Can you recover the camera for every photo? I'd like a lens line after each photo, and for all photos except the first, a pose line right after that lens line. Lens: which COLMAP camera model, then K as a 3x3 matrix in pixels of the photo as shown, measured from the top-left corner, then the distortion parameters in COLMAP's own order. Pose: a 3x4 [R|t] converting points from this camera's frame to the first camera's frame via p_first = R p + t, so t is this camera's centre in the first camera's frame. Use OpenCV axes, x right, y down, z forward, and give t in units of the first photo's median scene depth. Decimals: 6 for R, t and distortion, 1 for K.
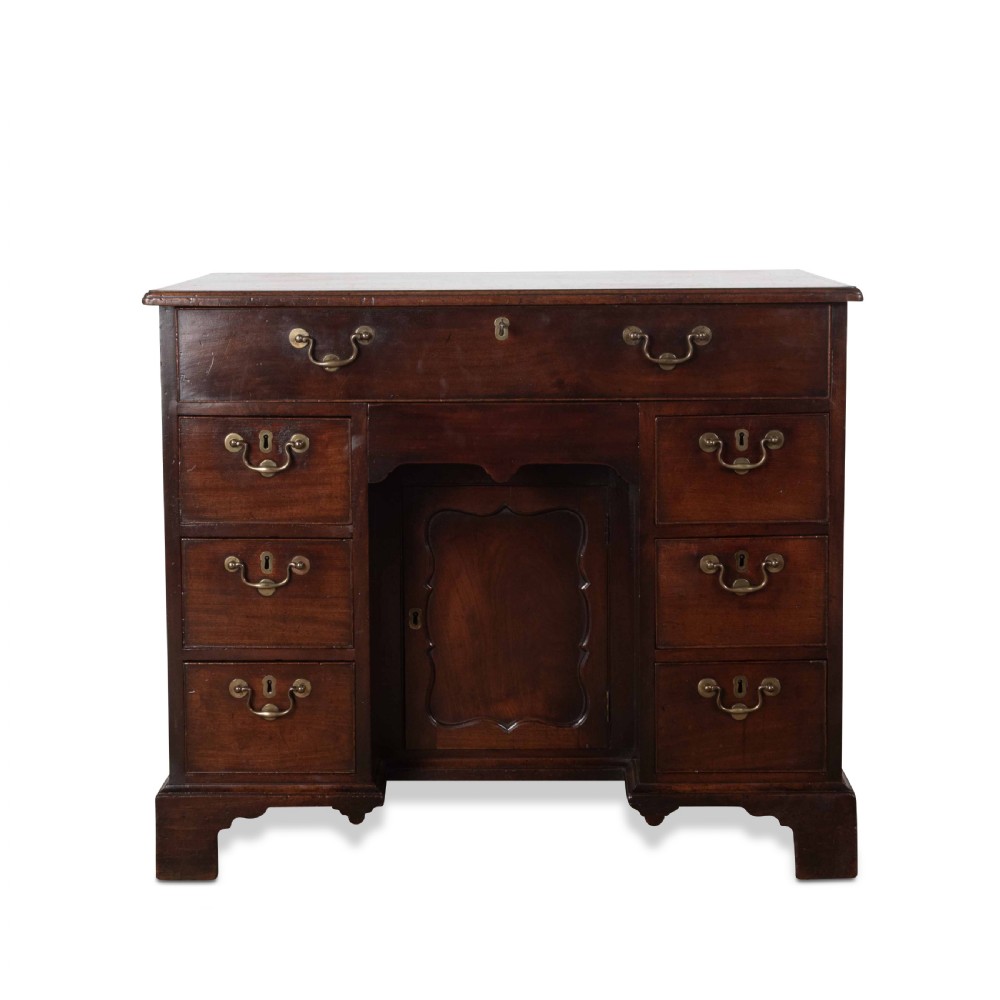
lens RADIAL K [[2546.9, 0, 489.8], [0, 2546.9, 448.5], [0, 0, 1]] dist [0.160582, 0.000000]
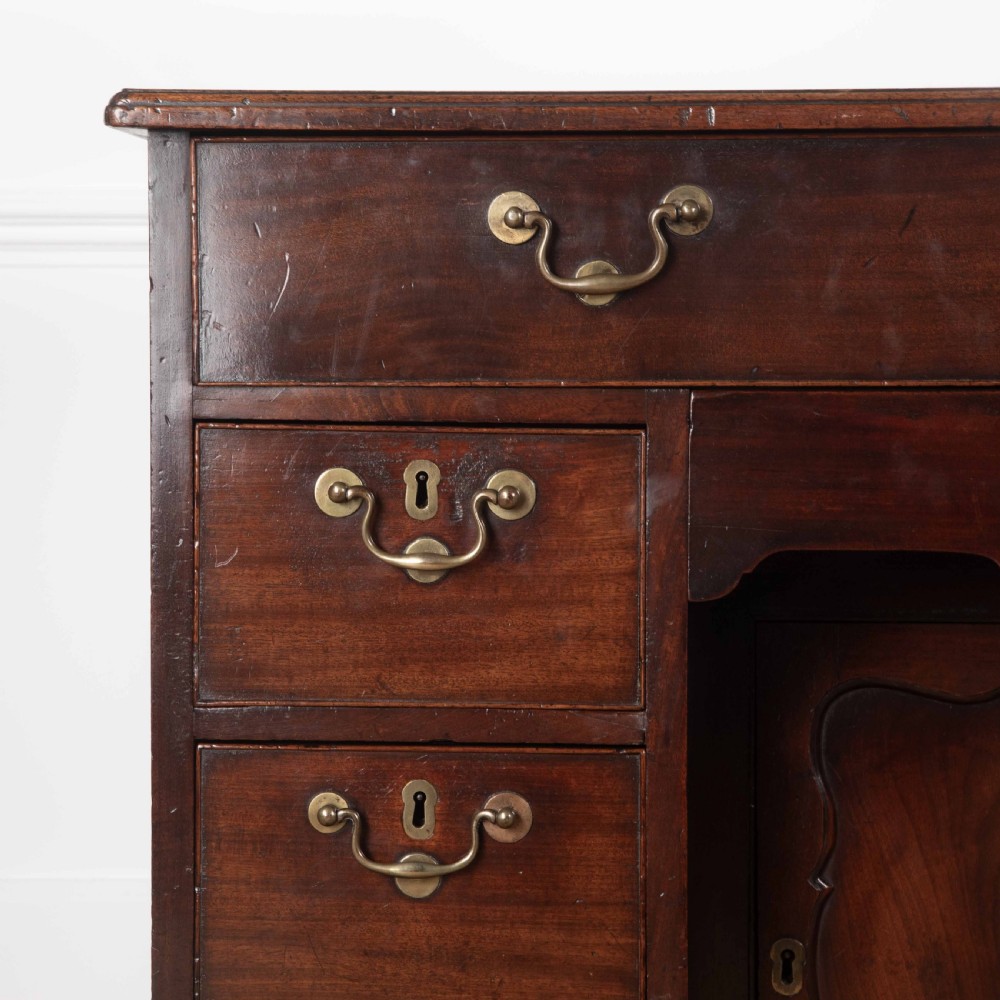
lens RADIAL K [[3629.9, 0, 476.8], [0, 3629.9, 496.8], [0, 0, 1]] dist [0.456338, 0.000000]
pose [[0.999850, 0.008025, -0.015340, -0.071145], [-0.009094, 0.997440, -0.070930, 0.036884], [0.014731, 0.071059, 0.997363, 0.455842]]
